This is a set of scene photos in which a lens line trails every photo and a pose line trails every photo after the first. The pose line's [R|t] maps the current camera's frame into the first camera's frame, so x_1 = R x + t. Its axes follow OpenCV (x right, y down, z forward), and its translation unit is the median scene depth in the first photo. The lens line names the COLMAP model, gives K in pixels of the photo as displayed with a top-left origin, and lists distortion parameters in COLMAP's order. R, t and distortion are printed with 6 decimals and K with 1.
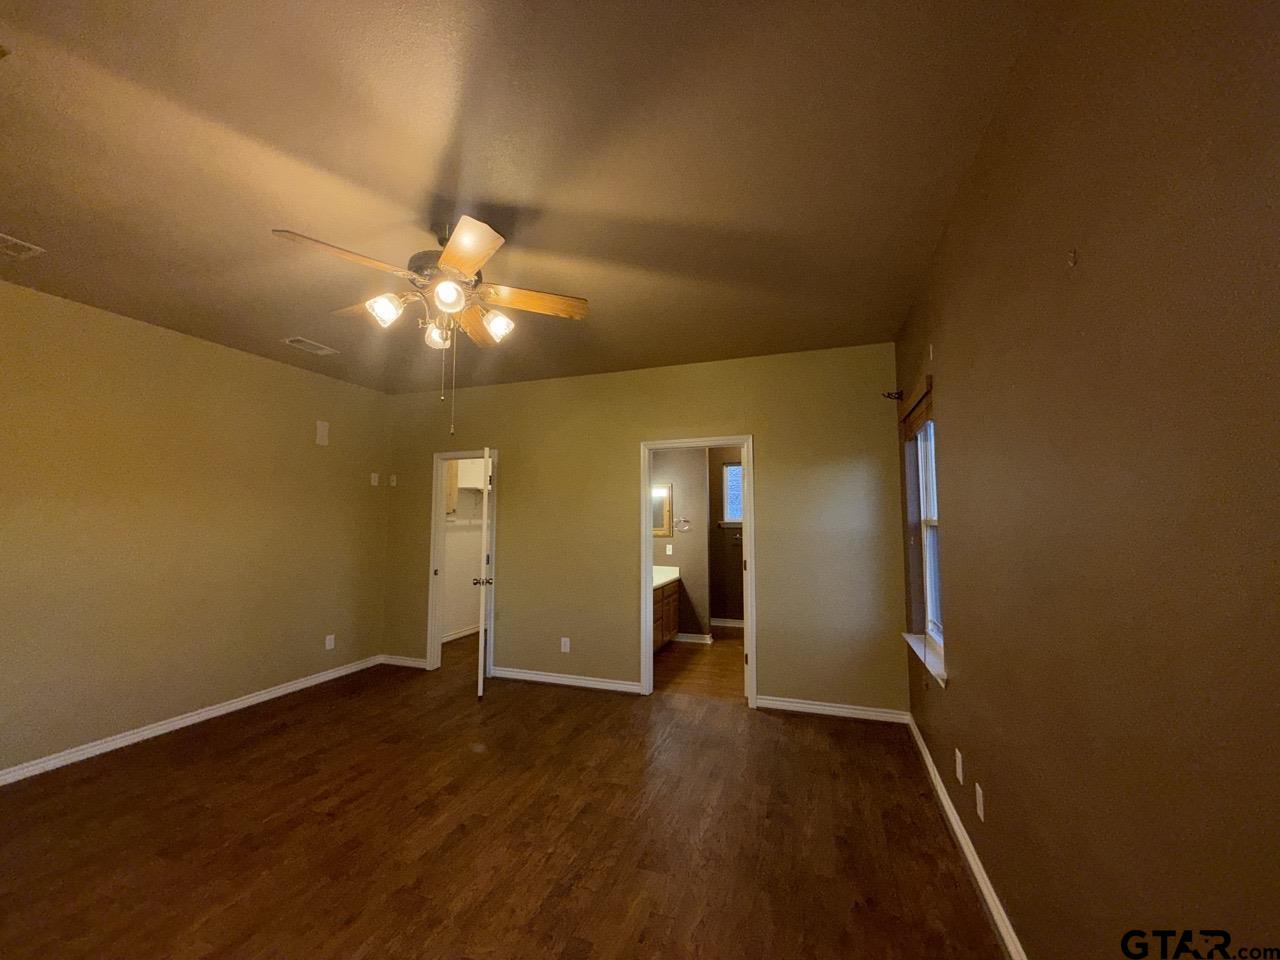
lens RADIAL K [[509.4, 0, 639.9], [0, 509.4, 480.8], [0, 0, 1]] dist [-0.000803, 0.000231]
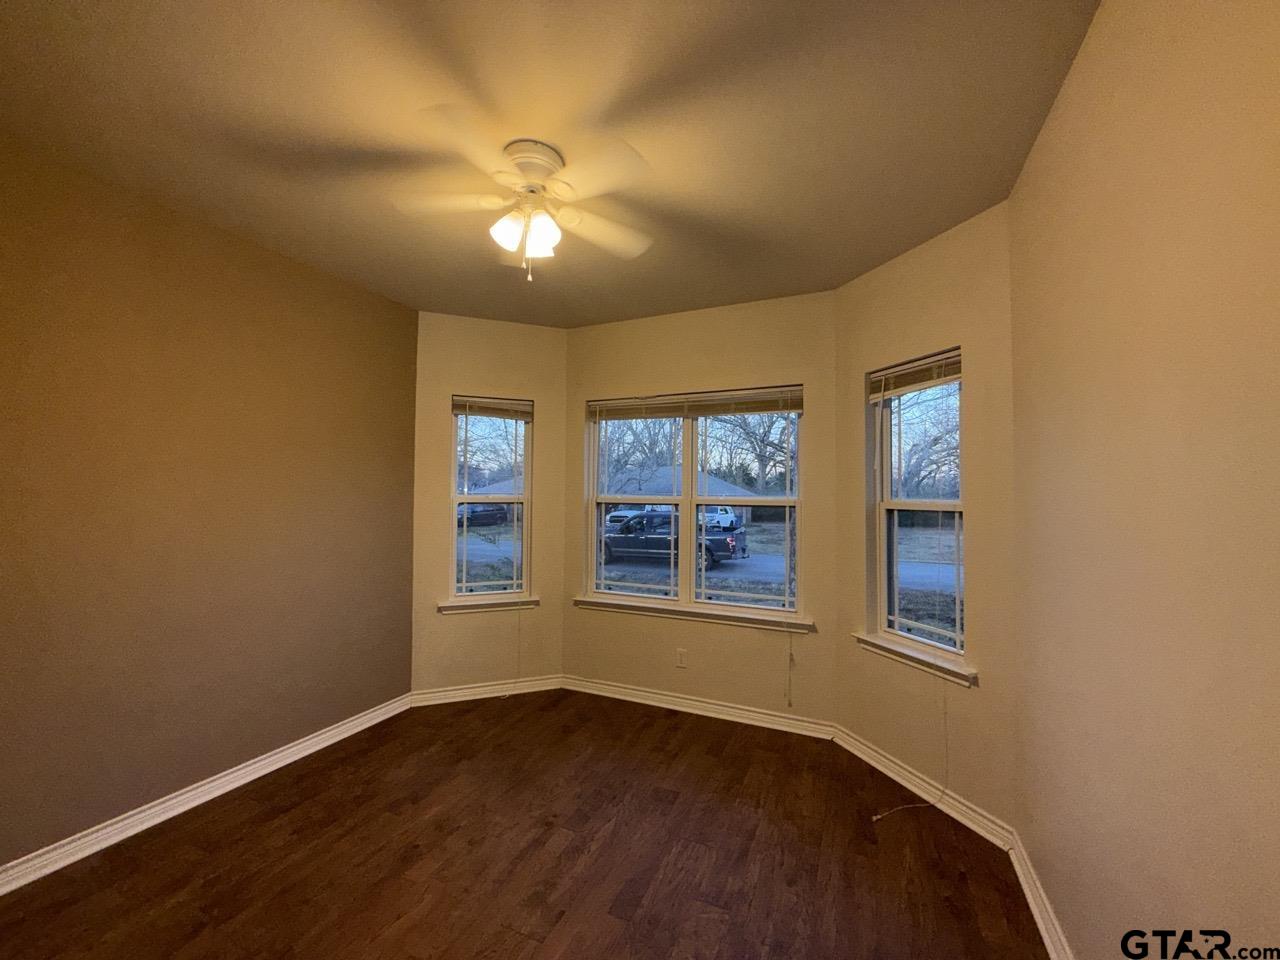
lens RADIAL K [[509.4, 0, 639.9], [0, 509.4, 480.8], [0, 0, 1]] dist [-0.000803, 0.000231]
pose [[-0.996707, -0.009820, 0.080489, -0.843513], [-0.018267, 0.994316, -0.104890, 0.135756], [-0.079001, -0.106015, -0.991221, 1.972633]]
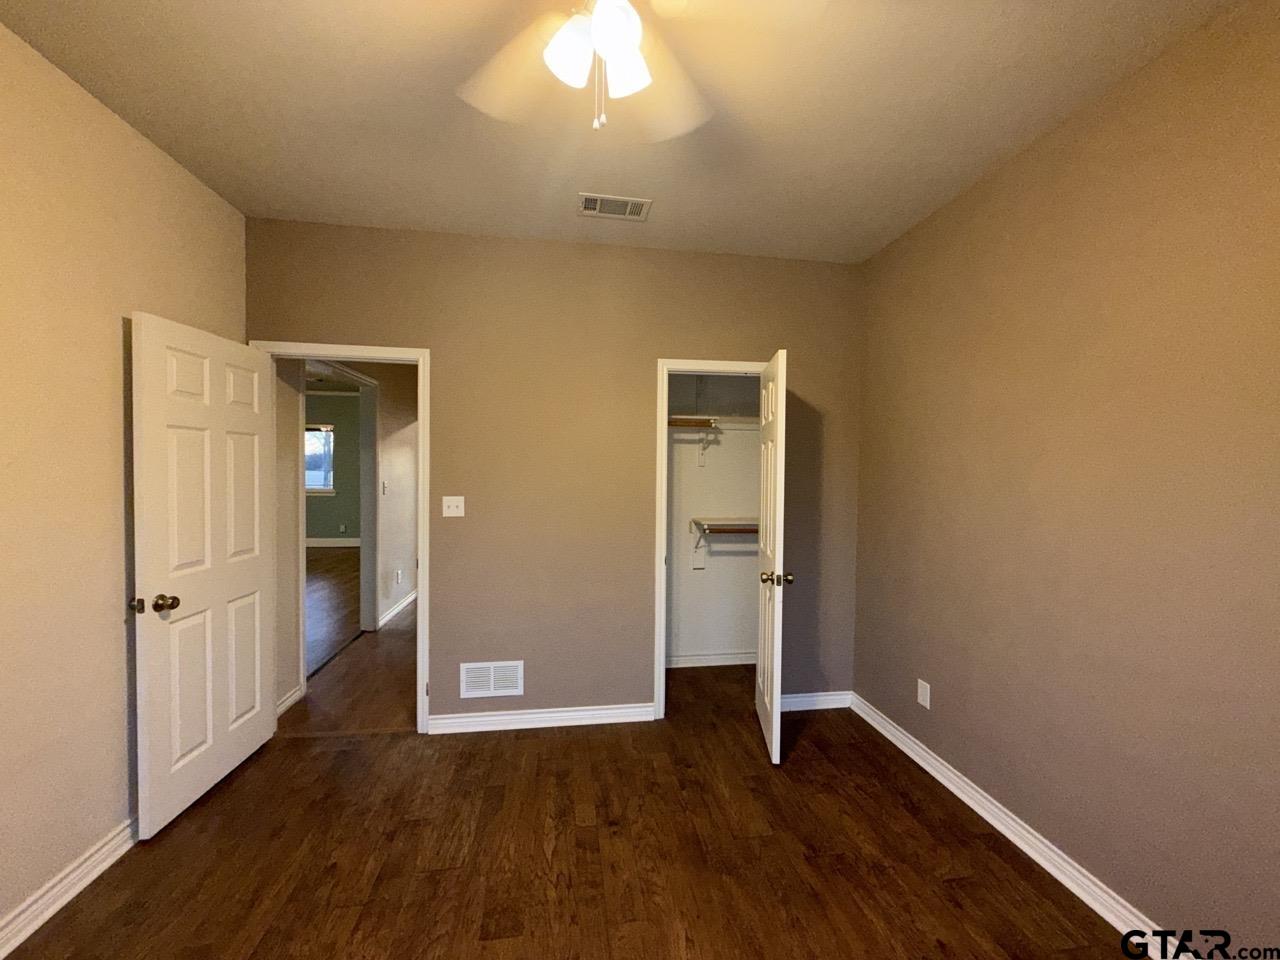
lens RADIAL K [[509.4, 0, 639.9], [0, 509.4, 480.8], [0, 0, 1]] dist [-0.000803, 0.000231]
pose [[0.884271, -0.004026, 0.466957, -0.965452], [-0.043234, 0.994962, 0.090449, 0.009233], [-0.464969, -0.100169, 0.879642, 0.290933]]
